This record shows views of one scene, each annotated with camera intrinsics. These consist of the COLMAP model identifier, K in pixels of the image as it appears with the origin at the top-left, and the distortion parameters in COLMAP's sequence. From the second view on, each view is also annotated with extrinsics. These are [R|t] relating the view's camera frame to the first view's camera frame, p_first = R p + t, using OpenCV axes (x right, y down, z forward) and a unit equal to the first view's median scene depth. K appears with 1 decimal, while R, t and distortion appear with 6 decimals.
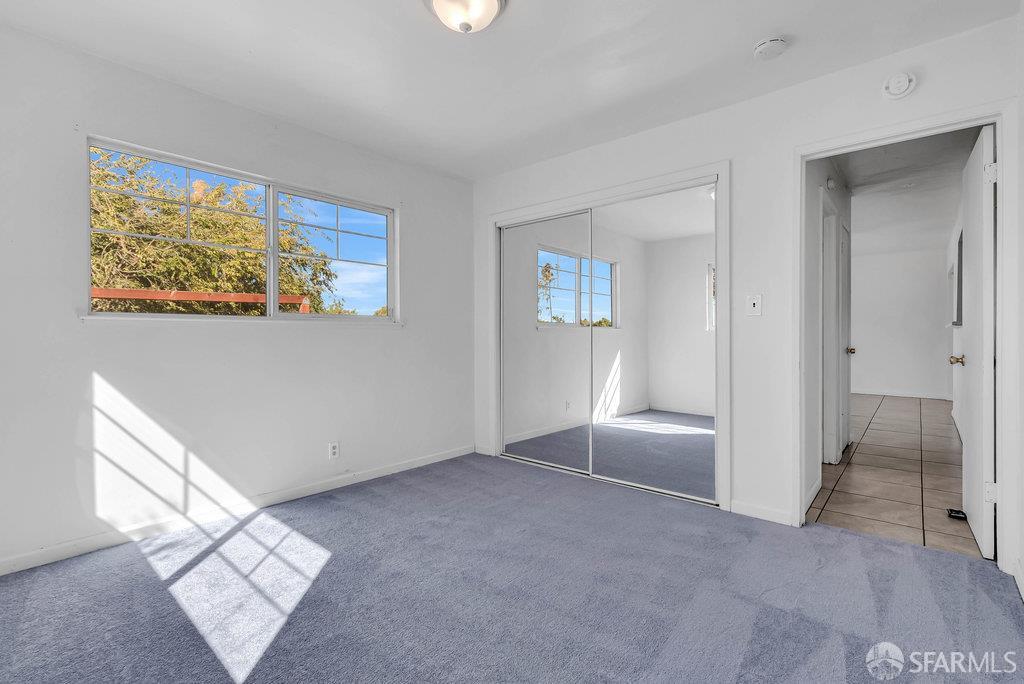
lens RADIAL K [[473.2, 0, 510.2], [0, 473.2, 338.2], [0, 0, 1]] dist [-0.005624, 0.000648]
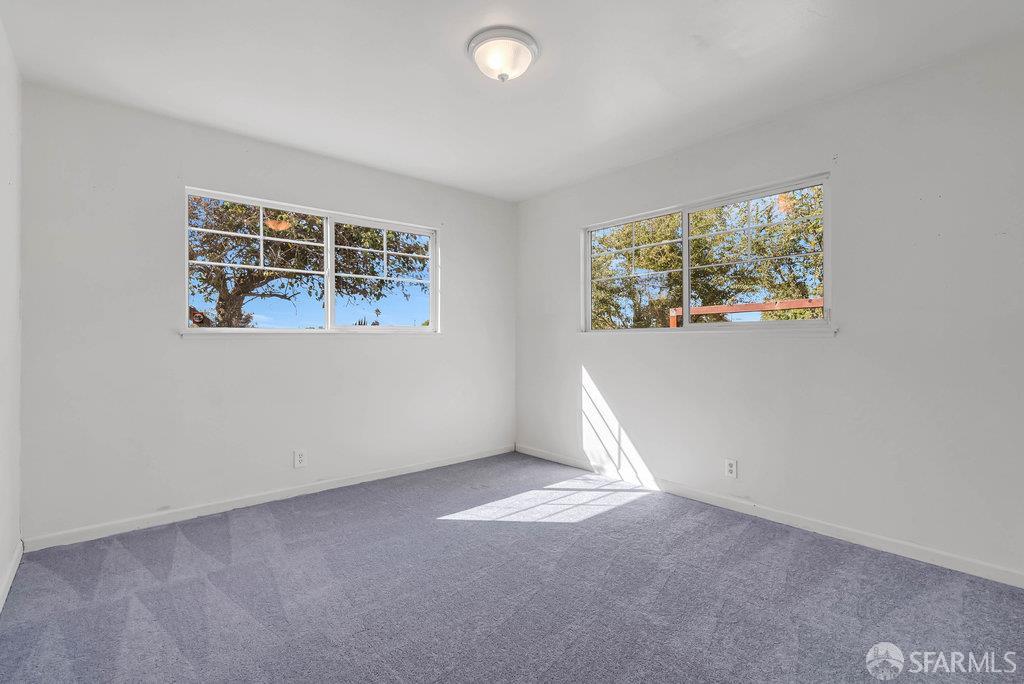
lens RADIAL K [[473.2, 0, 510.2], [0, 473.2, 338.2], [0, 0, 1]] dist [-0.005624, 0.000648]
pose [[-0.151619, 0.004014, -0.988431, 0.826321], [0.003266, 0.999988, 0.003560, -0.032752], [0.988434, -0.002689, -0.151631, 0.954957]]
